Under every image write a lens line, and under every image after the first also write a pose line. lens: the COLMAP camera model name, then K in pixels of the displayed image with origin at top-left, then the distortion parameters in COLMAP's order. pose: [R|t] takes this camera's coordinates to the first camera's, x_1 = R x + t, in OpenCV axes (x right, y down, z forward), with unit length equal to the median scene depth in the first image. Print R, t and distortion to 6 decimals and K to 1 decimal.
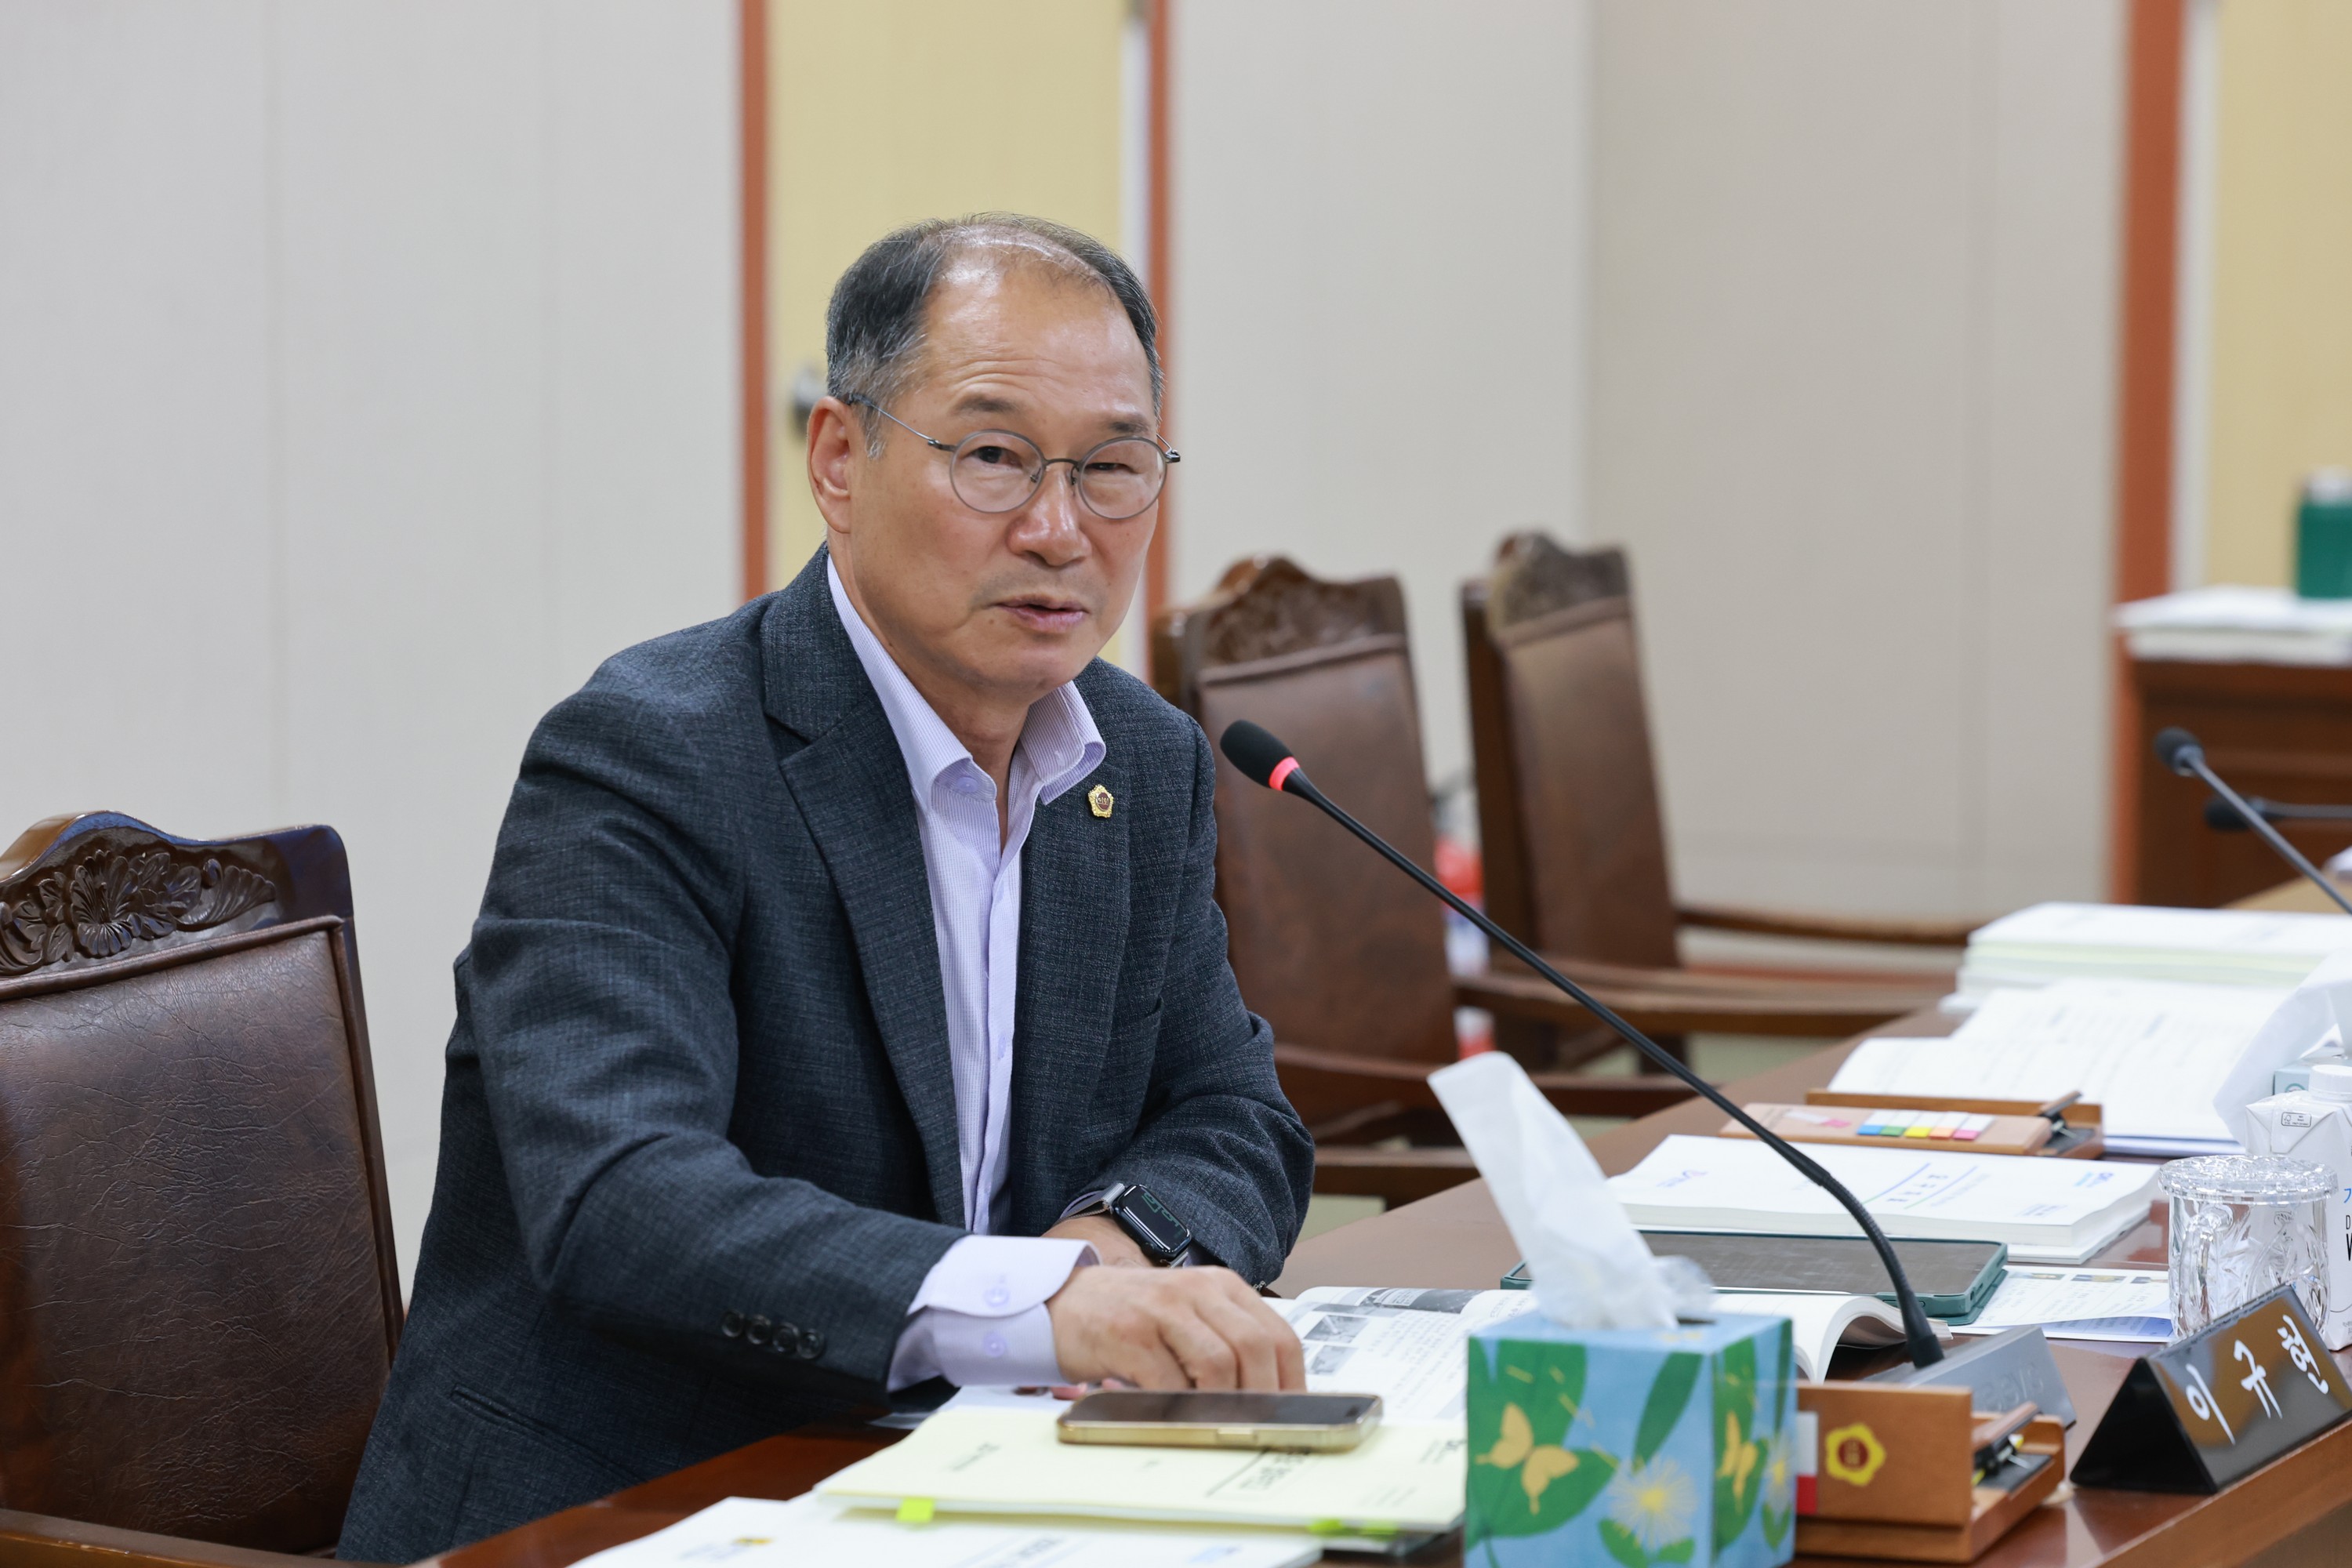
lens RADIAL K [[8440.8, 0, 1176.0], [0, 8440.8, 784.0], [0, 0, 1]] dist [0.382292, 4.054675]
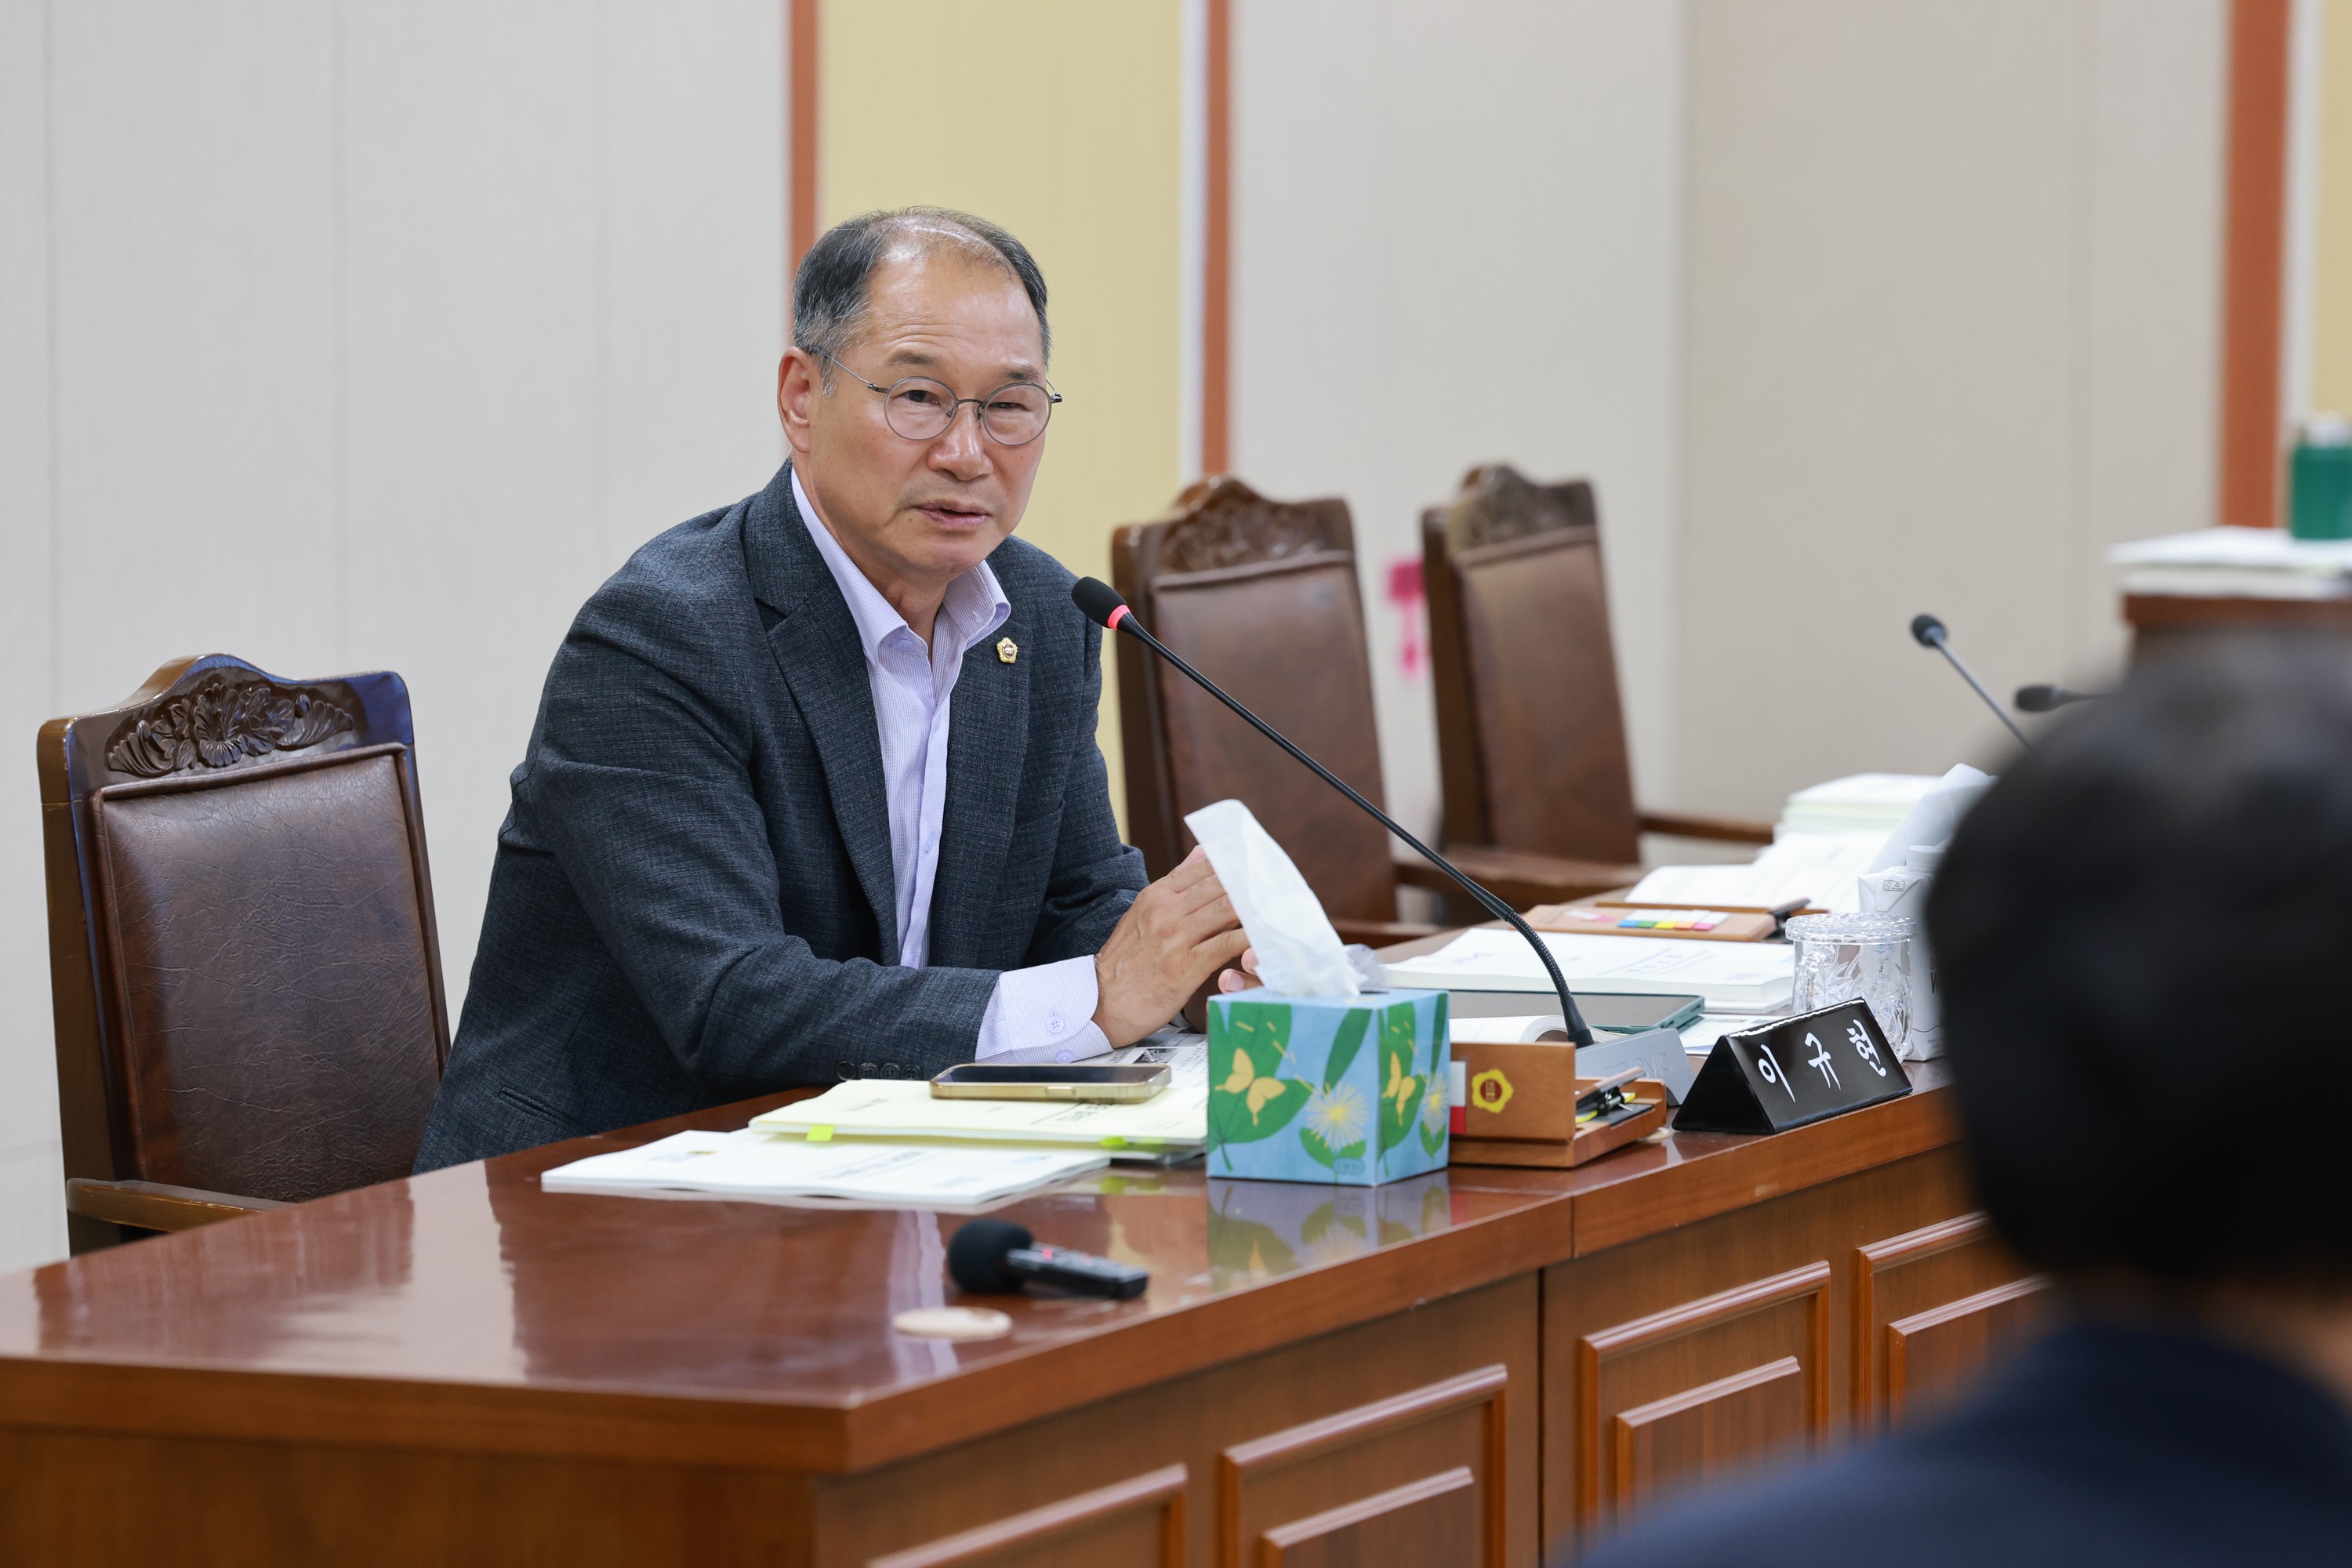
lens RADIAL K [[10678.7, 0, 1176.0], [0, 10678.7, 784.0], [0, 0, 1]] dist [0.888295, -0.735946]
pose [[0.999673, 0.004055, -0.025231, 0.058350], [-0.004198, 0.999975, -0.005618, 0.031270], [0.025207, 0.005722, 0.999666, -0.611737]]
